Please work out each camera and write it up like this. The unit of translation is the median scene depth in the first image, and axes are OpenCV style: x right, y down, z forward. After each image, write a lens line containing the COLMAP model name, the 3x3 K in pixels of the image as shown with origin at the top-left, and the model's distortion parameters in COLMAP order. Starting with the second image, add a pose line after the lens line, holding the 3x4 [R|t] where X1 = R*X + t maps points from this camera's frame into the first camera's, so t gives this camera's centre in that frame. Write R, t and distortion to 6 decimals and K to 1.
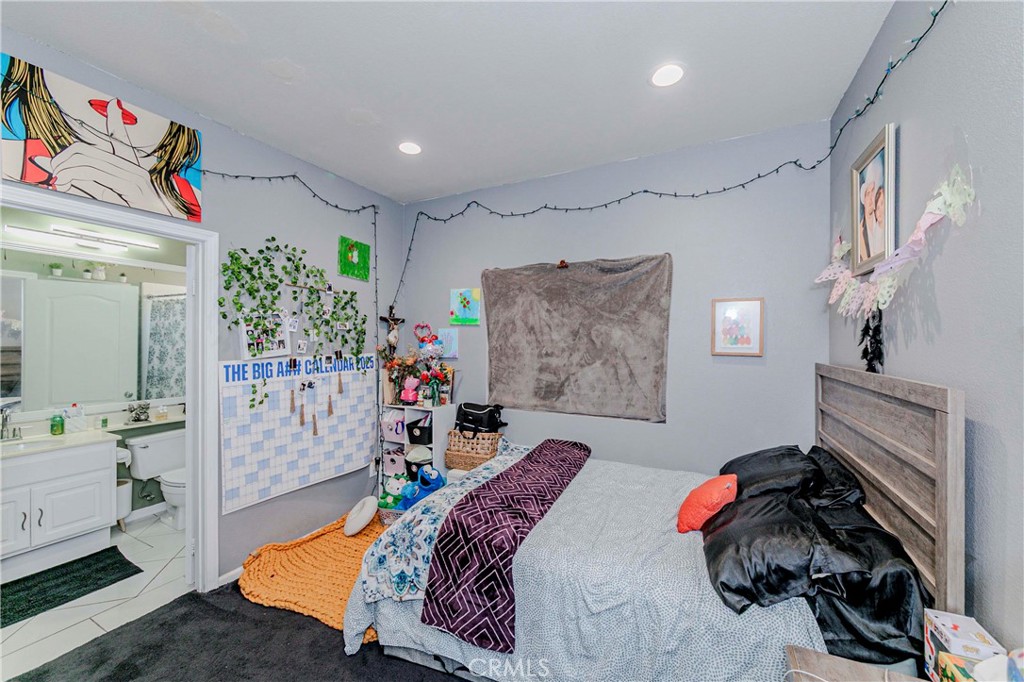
lens RADIAL K [[398.8, 0, 511.5], [0, 398.8, 339.9], [0, 0, 1]] dist [-0.001277, -0.000032]
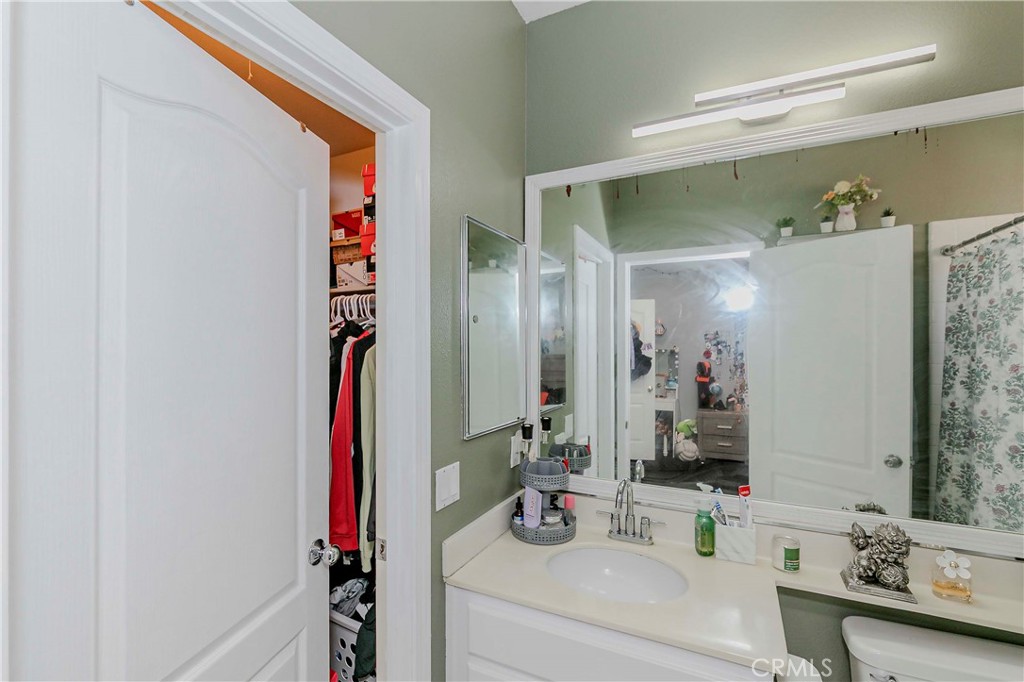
lens RADIAL K [[451.0, 0, 513.0], [0, 451.0, 342.2], [0, 0, 1]] dist [-0.000101, 0.000303]
pose [[0.023733, -0.008158, -0.999685, -0.420211], [0.004476, 0.999958, -0.008054, 0.000996], [0.999708, -0.004283, 0.023769, 0.512022]]
